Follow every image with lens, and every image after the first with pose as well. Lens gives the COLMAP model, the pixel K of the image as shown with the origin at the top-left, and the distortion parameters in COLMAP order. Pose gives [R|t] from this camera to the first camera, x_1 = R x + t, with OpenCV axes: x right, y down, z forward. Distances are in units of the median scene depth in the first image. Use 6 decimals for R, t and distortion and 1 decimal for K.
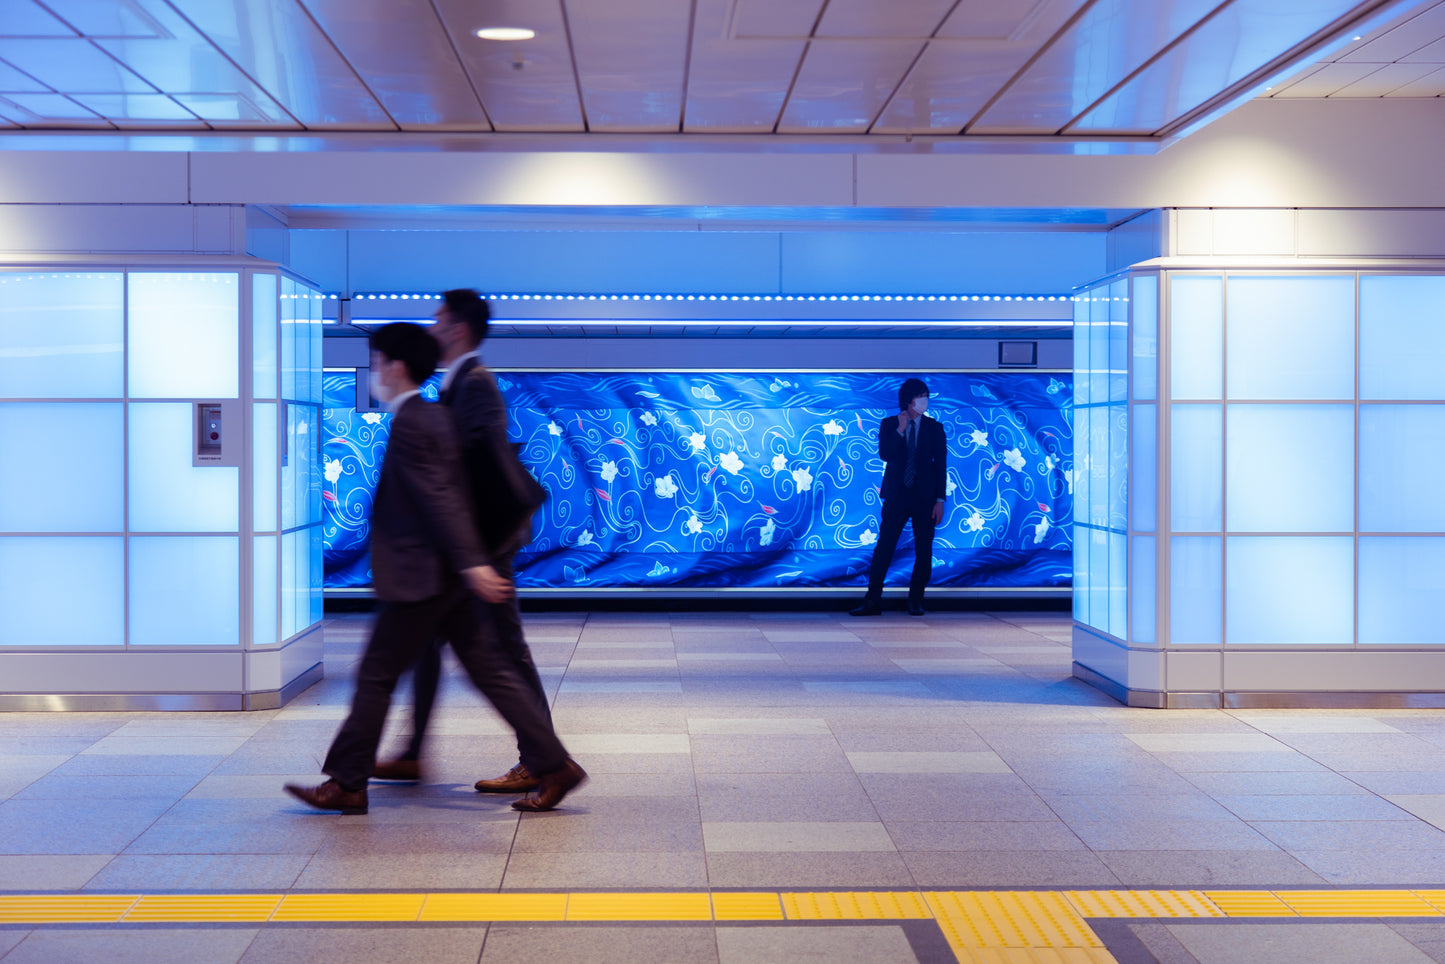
lens RADIAL K [[2605.1, 0, 722.5], [0, 2605.1, 482.0], [0, 0, 1]] dist [0.077987, 0.132350]
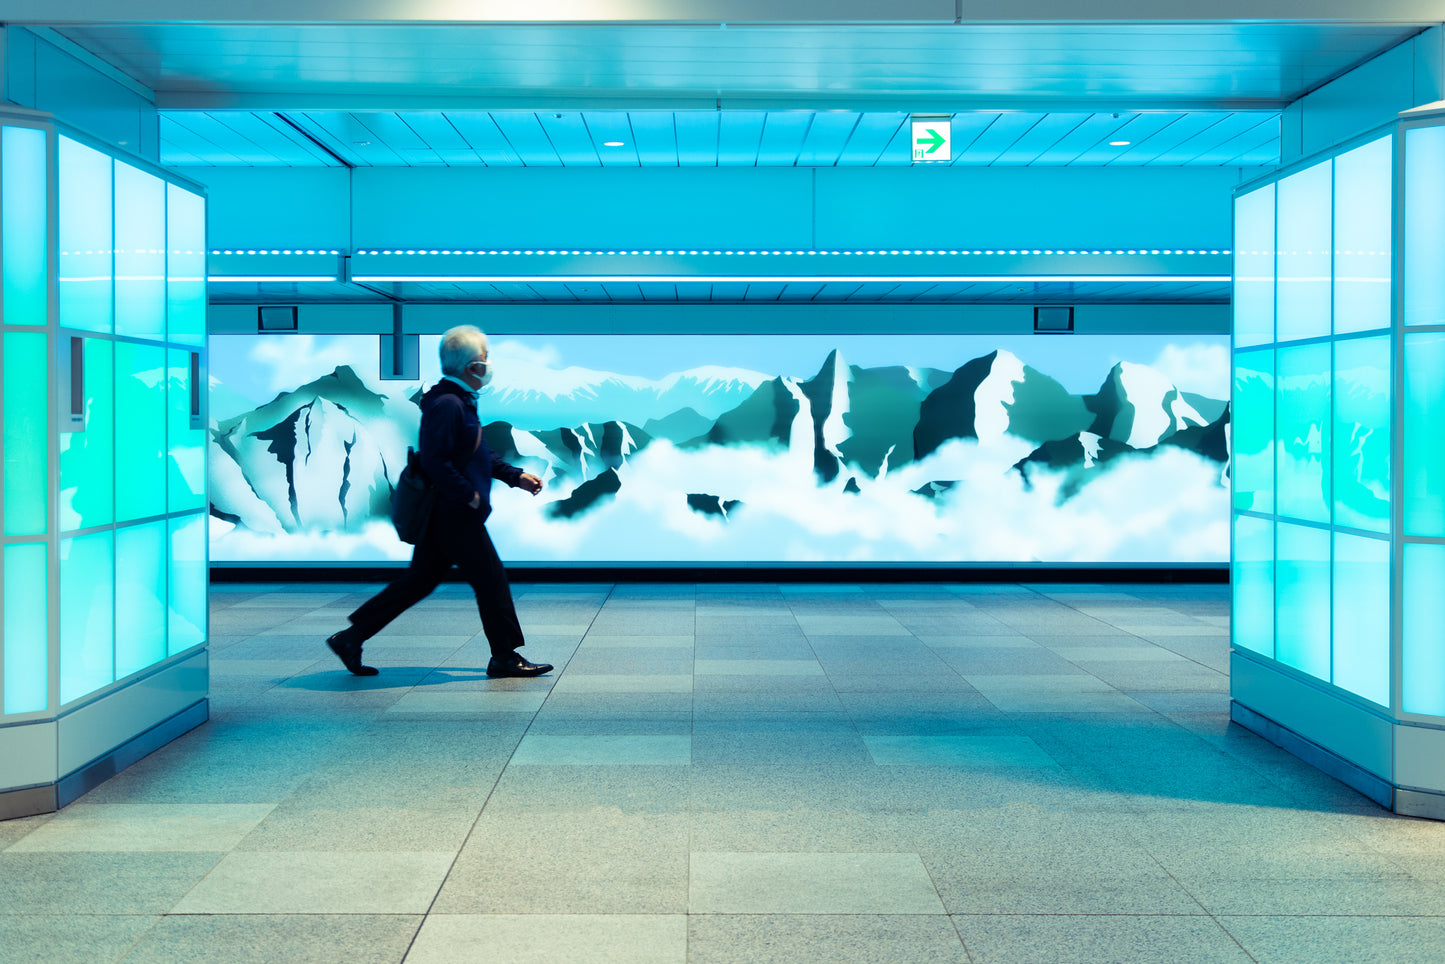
lens RADIAL K [[2605.1, 0, 722.5], [0, 2605.1, 482.0], [0, 0, 1]] dist [0.077987, 0.132350]
pose [[0.999938, 0.000335, -0.011101, 0.000151], [-0.000200, 0.999926, 0.012199, -0.000555], [0.011104, -0.012196, 0.999864, 0.122762]]
